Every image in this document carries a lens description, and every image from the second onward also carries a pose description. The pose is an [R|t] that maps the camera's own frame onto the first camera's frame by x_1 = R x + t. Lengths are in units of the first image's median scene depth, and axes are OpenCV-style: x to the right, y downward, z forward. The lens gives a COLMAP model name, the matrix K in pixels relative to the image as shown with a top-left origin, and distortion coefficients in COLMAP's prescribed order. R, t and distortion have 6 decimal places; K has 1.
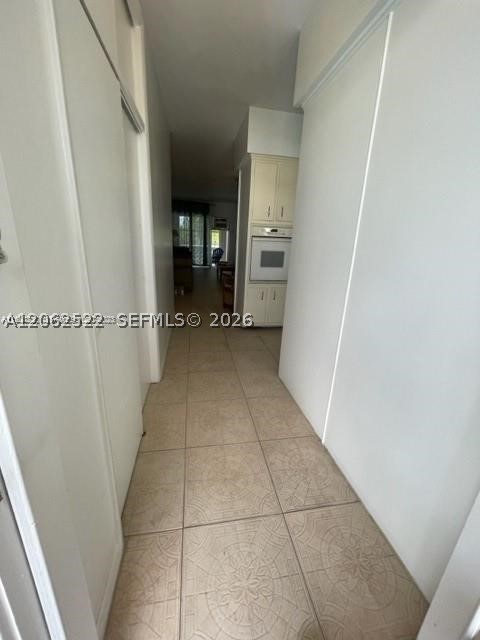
lens RADIAL K [[259.8, 0, 235.1], [0, 259.8, 317.9], [0, 0, 1]] dist [-0.004535, 0.000914]
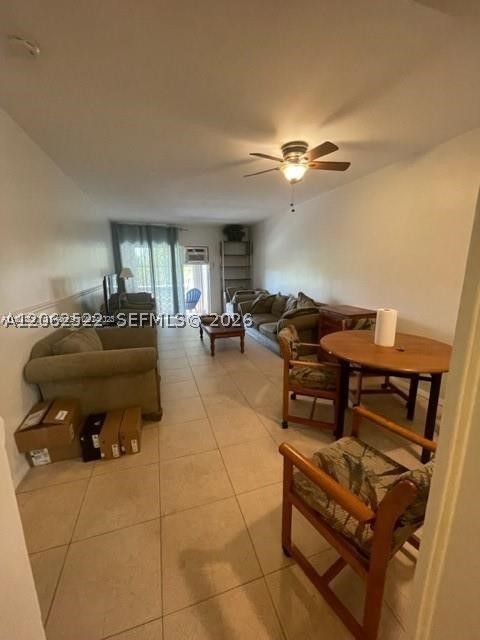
lens RADIAL K [[259.8, 0, 240.9], [0, 259.8, 319.2], [0, 0, 1]] dist [-0.004535, 0.000914]
pose [[0.986830, -0.078332, 0.141529, -0.047118], [0.091467, 0.991839, -0.088816, -0.116154], [-0.133417, 0.100591, 0.985942, 0.307977]]
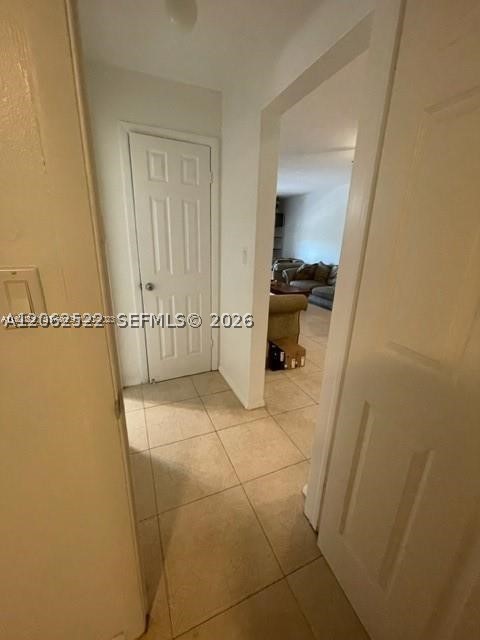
lens RADIAL K [[259.8, 0, 243.3], [0, 259.8, 320.7], [0, 0, 1]] dist [-0.004535, 0.000914]
pose [[0.967547, -0.075895, 0.241025, -0.216591], [0.071818, 0.997087, 0.025668, -0.102225], [-0.242272, -0.007525, 0.970179, 0.271409]]
